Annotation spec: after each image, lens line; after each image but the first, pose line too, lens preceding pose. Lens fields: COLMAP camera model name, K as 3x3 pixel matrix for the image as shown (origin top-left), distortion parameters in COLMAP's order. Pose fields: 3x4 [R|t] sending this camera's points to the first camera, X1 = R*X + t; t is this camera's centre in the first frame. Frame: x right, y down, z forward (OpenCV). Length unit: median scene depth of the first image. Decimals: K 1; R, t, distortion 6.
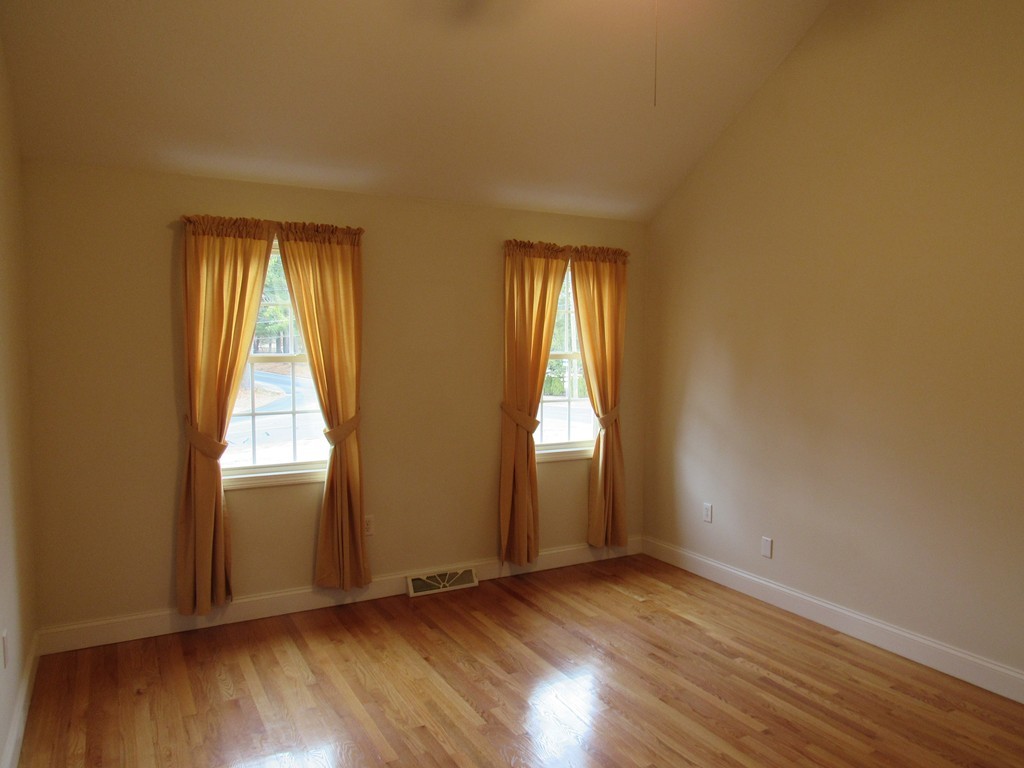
lens RADIAL K [[731.5, 0, 513.1], [0, 731.5, 390.0], [0, 0, 1]] dist [-0.028780, 0.007952]
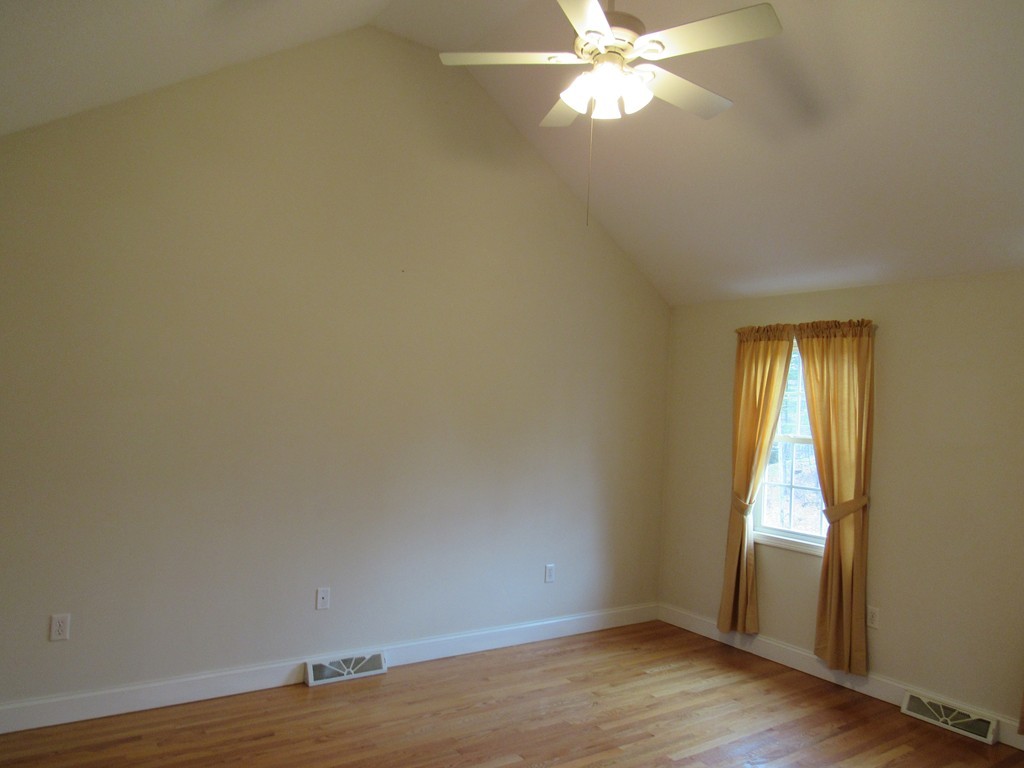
lens RADIAL K [[731.5, 0, 513.1], [0, 731.5, 390.0], [0, 0, 1]] dist [-0.028780, 0.007952]
pose [[0.093433, -0.024842, -0.995316, 0.804722], [-0.114033, 0.992843, -0.035485, -0.029363], [0.989074, 0.116814, 0.089932, 0.444478]]
